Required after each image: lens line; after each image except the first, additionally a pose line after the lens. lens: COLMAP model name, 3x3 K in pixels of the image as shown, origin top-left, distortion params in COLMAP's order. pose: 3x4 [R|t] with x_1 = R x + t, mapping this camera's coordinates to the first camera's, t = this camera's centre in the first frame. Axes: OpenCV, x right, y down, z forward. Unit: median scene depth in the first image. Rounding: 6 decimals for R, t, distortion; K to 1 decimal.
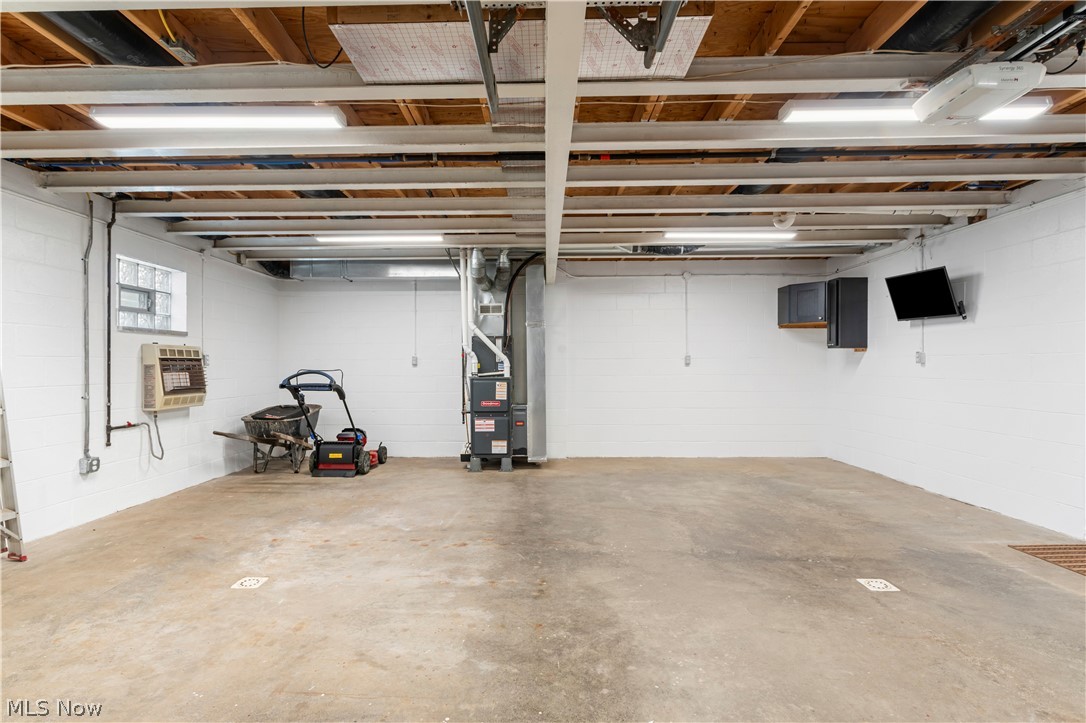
lens RADIAL K [[539.5, 0, 534.2], [0, 539.5, 361.6], [0, 0, 1]] dist [-0.004281, 0.003421]
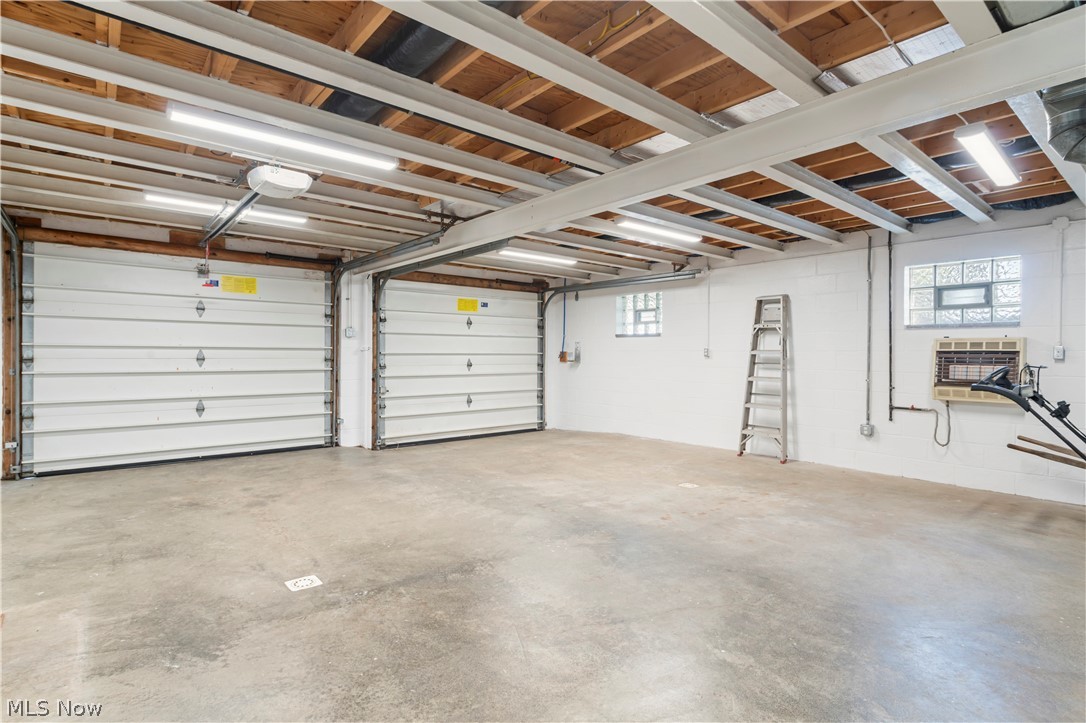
lens RADIAL K [[539.5, 0, 538.0], [0, 539.5, 358.9], [0, 0, 1]] dist [-0.004281, 0.003421]
pose [[-0.754906, 0.003756, -0.655822, 0.832590], [-0.000533, 0.999980, 0.006341, 0.003666], [0.655833, 0.005136, -0.754889, 1.752653]]
